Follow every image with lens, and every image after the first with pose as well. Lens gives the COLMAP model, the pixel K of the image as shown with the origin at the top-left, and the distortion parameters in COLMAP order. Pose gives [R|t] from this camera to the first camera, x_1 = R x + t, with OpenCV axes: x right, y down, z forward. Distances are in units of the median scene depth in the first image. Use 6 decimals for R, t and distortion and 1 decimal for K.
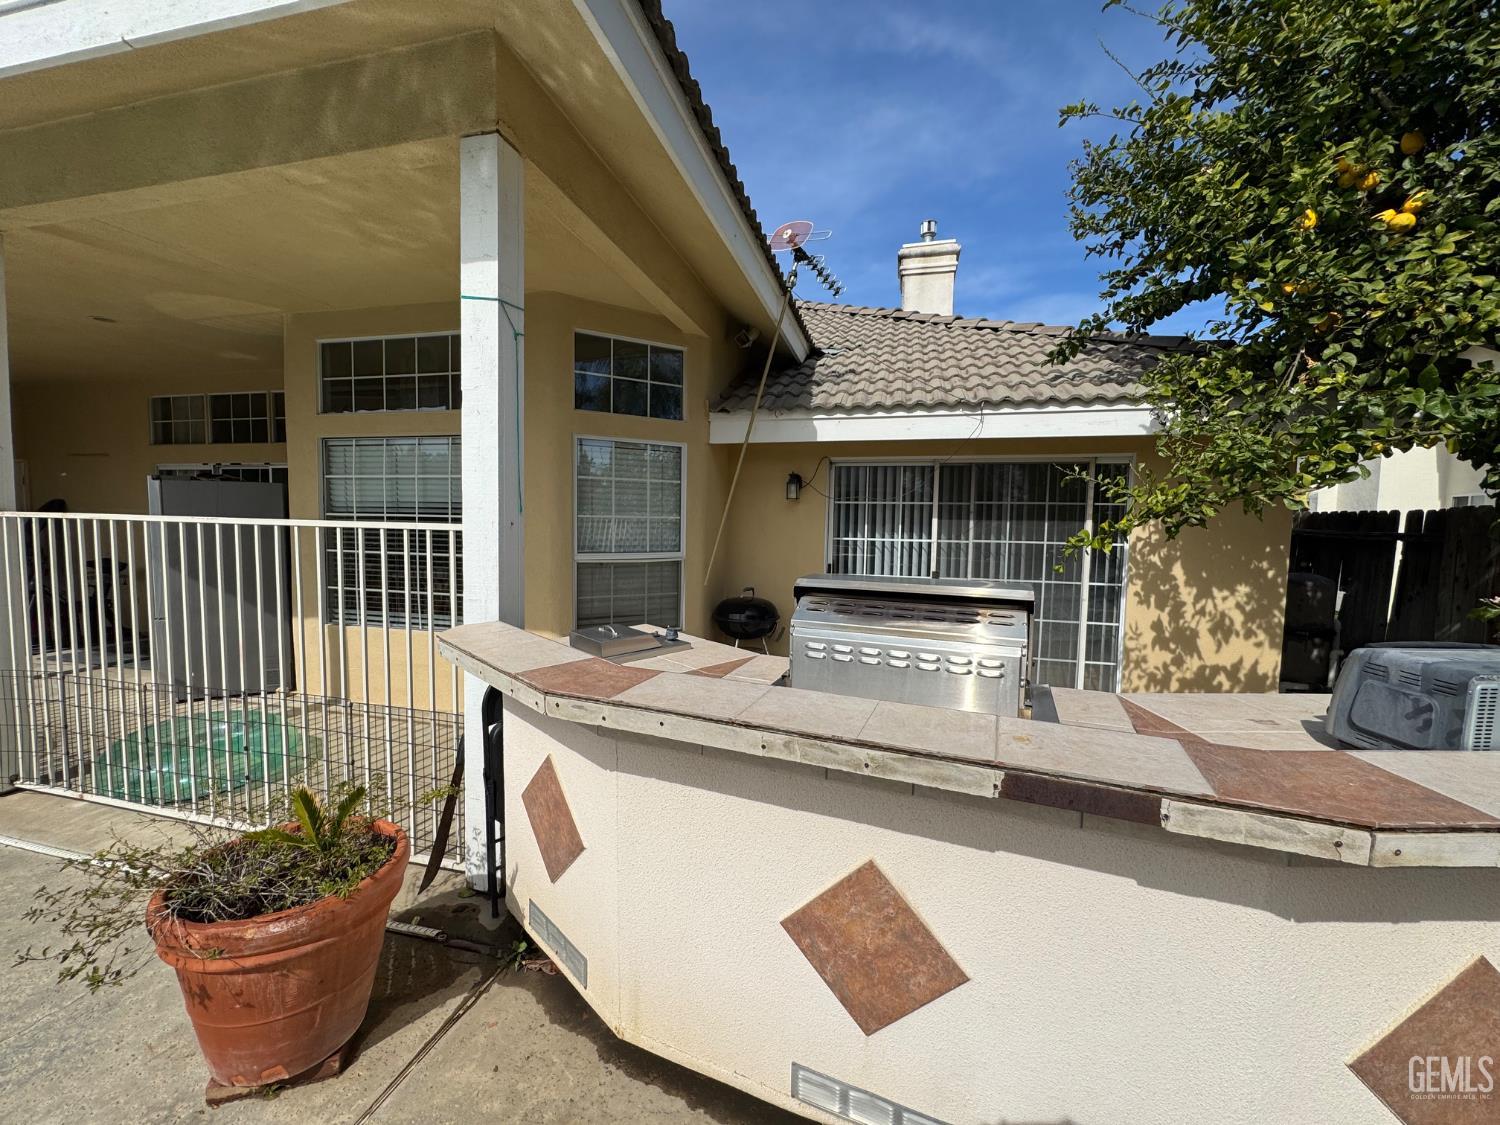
lens RADIAL K [[598.4, 0, 750.3], [0, 598.4, 559.5], [0, 0, 1]] dist [-0.008254, 0.002054]
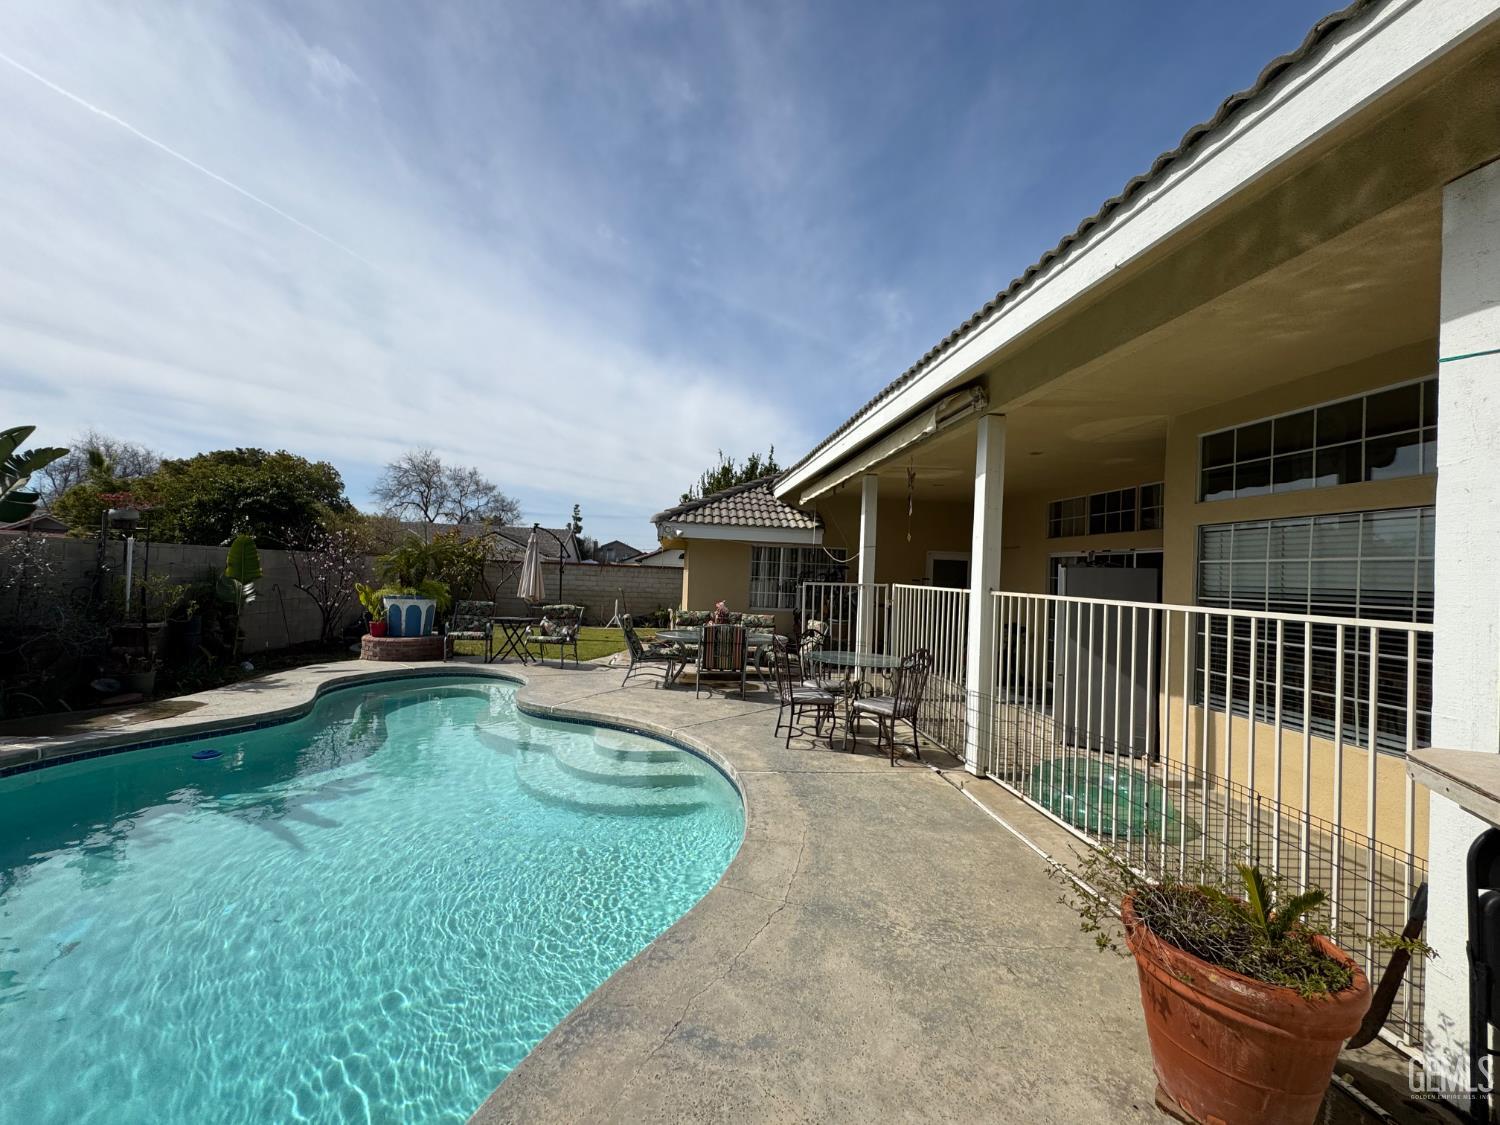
lens RADIAL K [[598.4, 0, 750.3], [0, 598.4, 559.5], [0, 0, 1]] dist [-0.008254, 0.002054]
pose [[0.356548, -0.025106, -0.933940, -0.034593], [-0.095689, 0.993401, -0.063235, -0.004140], [0.929364, 0.111914, 0.351793, -0.145375]]
